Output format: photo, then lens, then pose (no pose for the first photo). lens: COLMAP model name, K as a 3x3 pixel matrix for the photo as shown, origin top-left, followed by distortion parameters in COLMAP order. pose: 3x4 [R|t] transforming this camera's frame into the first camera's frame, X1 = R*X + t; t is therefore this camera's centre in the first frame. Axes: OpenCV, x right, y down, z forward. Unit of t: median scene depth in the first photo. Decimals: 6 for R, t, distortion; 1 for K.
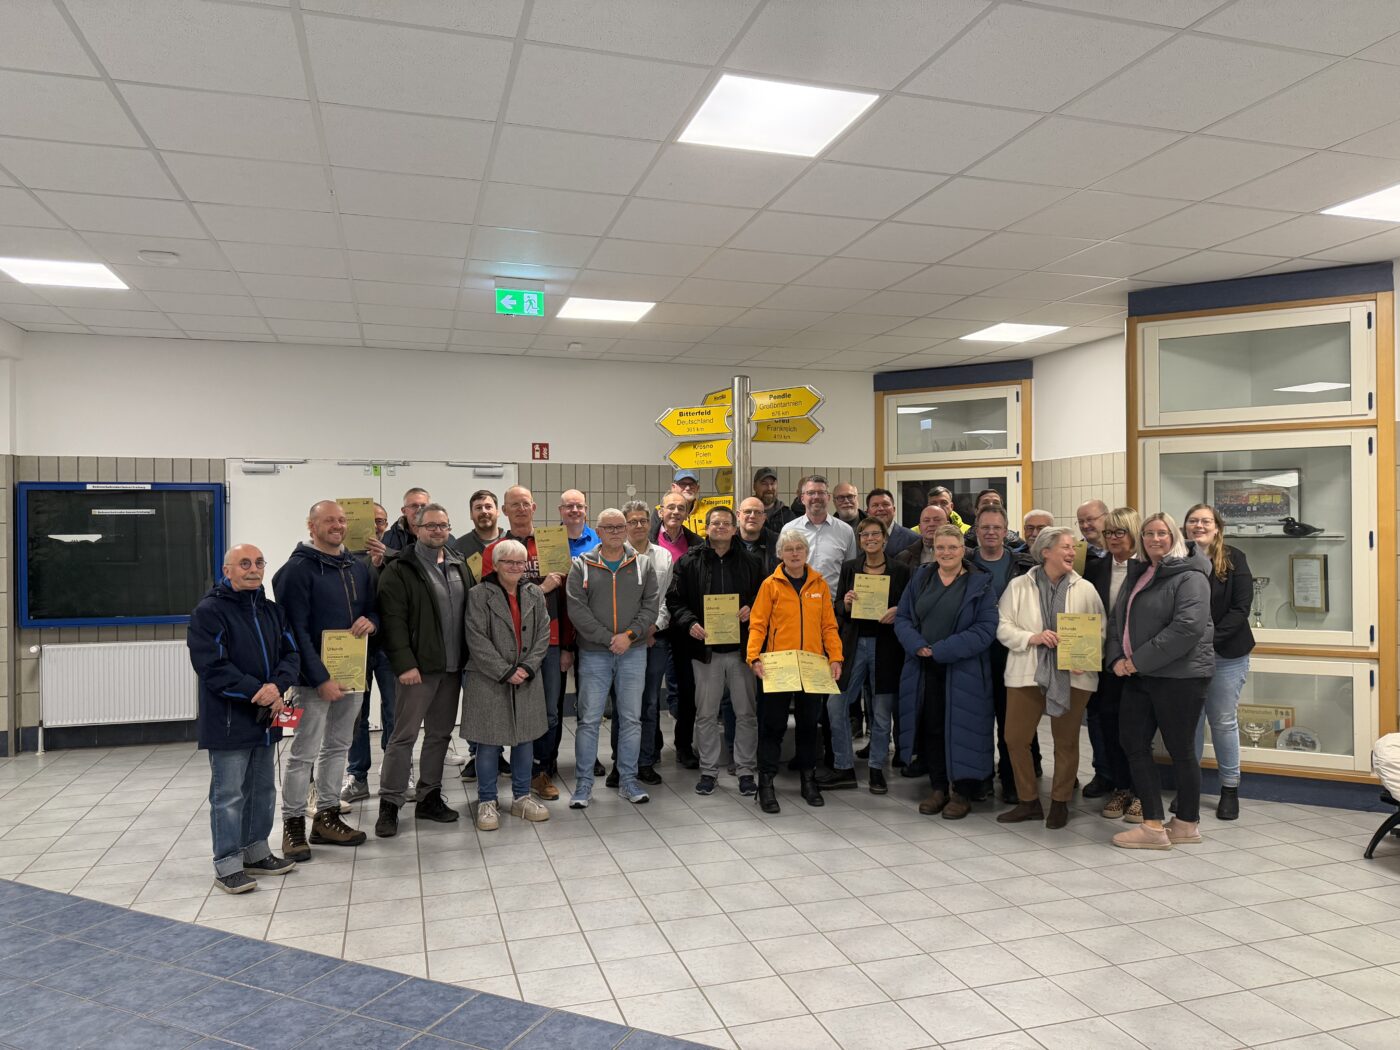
lens RADIAL K [[988.2, 0, 698.0], [0, 988.2, 525.8], [0, 0, 1]] dist [-0.005609, -0.002254]
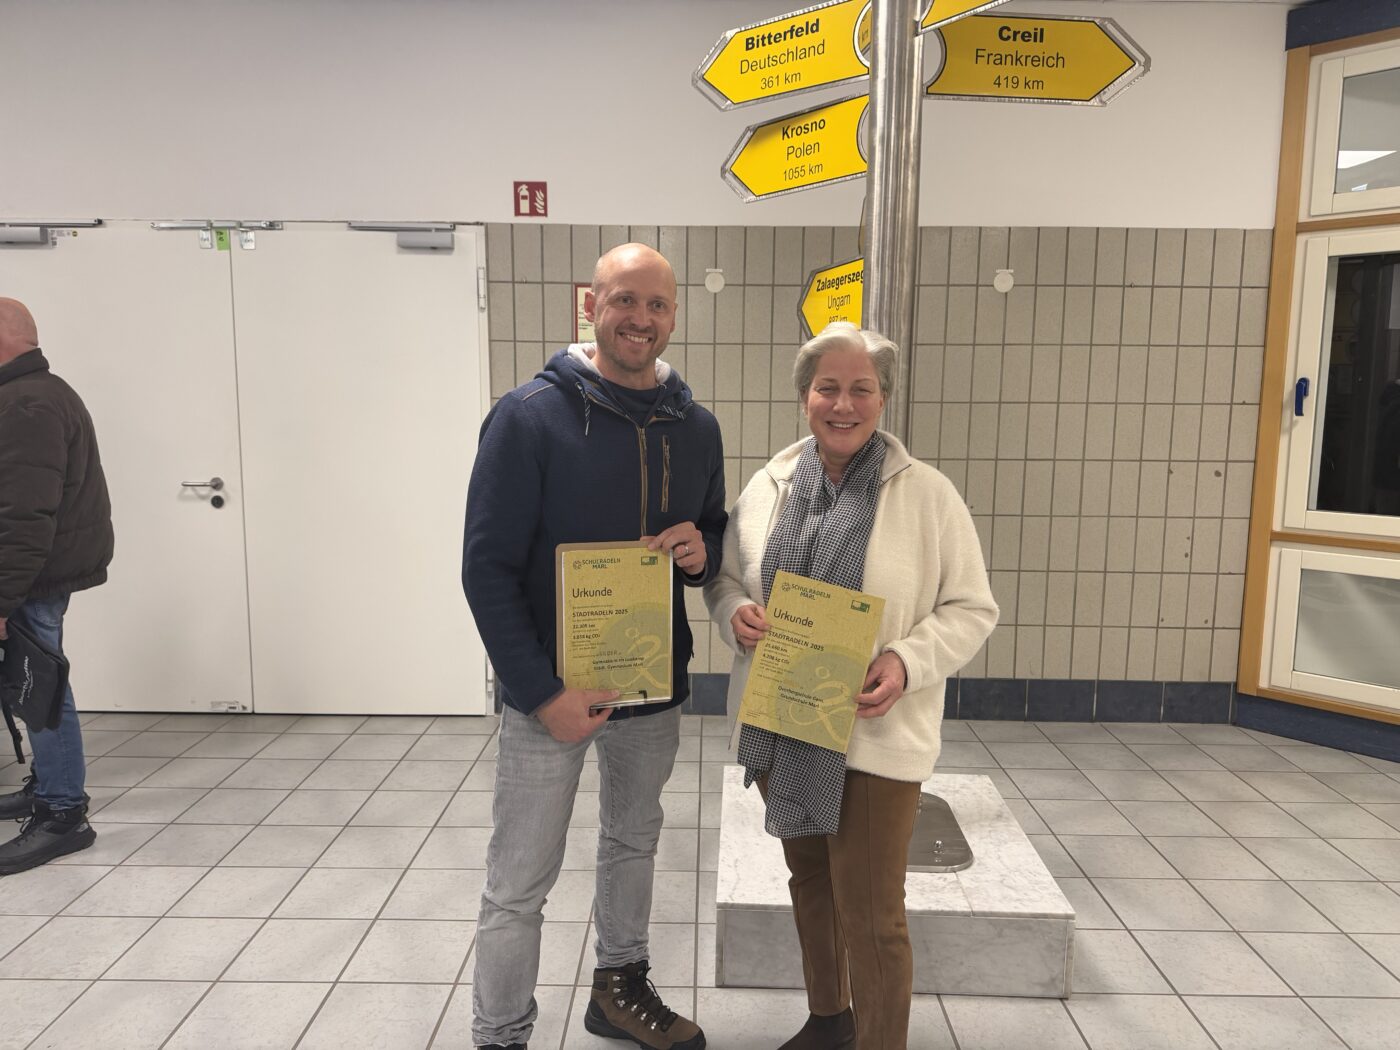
lens RADIAL K [[988.2, 0, 699.9], [0, 988.2, 525.0], [0, 0, 1]] dist [-0.005609, -0.002254]
pose [[0.954140, 0.055542, -0.294164, 0.088545], [-0.015924, 0.990663, 0.135400, 0.021504], [0.298938, -0.124507, 0.946115, 0.608063]]
